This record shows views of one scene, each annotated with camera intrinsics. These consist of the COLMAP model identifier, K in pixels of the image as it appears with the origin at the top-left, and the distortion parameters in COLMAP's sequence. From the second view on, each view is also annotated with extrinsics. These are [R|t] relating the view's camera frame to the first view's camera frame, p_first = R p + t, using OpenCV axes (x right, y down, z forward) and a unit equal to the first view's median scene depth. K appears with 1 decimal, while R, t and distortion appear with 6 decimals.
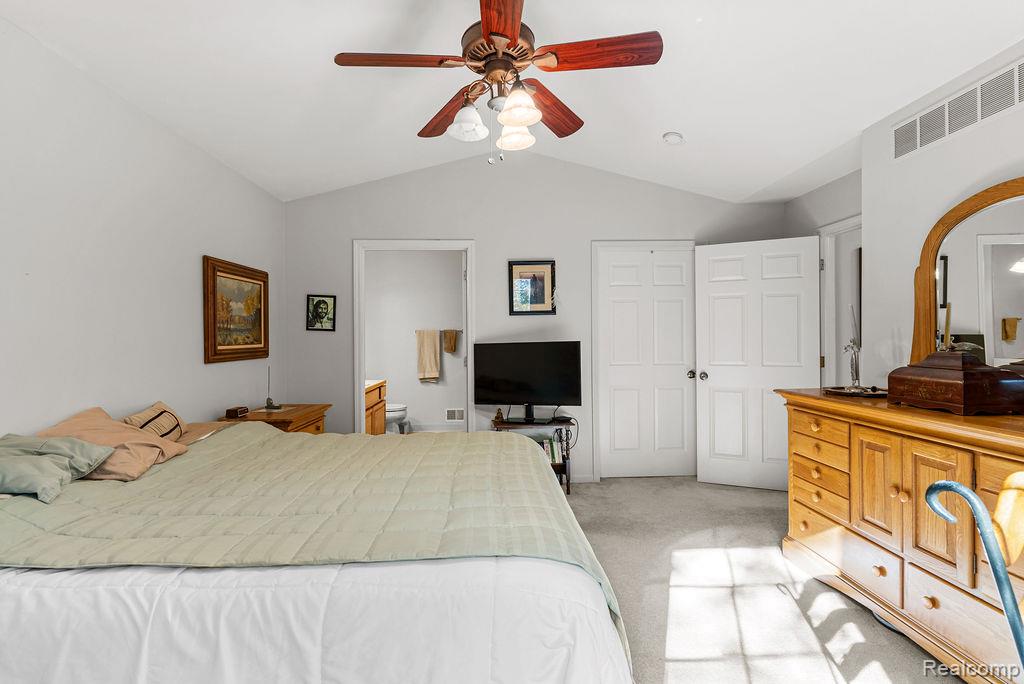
lens RADIAL K [[488.4, 0, 512.0], [0, 488.4, 336.6], [0, 0, 1]] dist [0.000370, 0.000245]
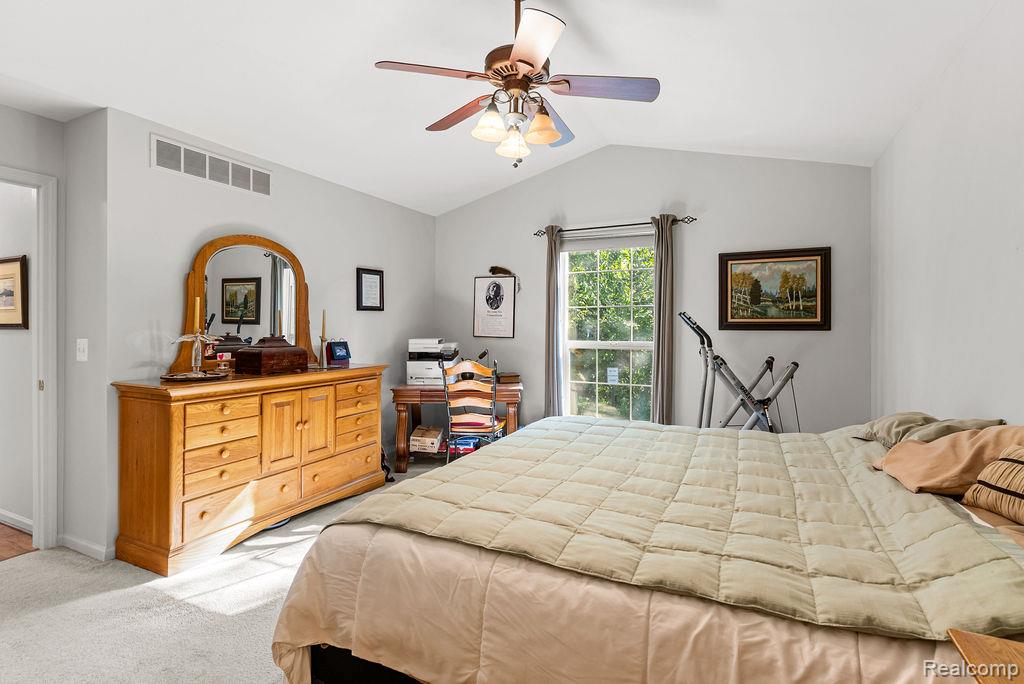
lens RADIAL K [[488.4, 0, 512.0], [0, 488.4, 336.6], [0, 0, 1]] dist [0.000370, 0.000245]
pose [[-0.884874, 0.001552, 0.465829, -0.416645], [0.007141, 0.999922, 0.010233, 0.014608], [-0.465777, 0.012382, -0.884816, 1.566813]]
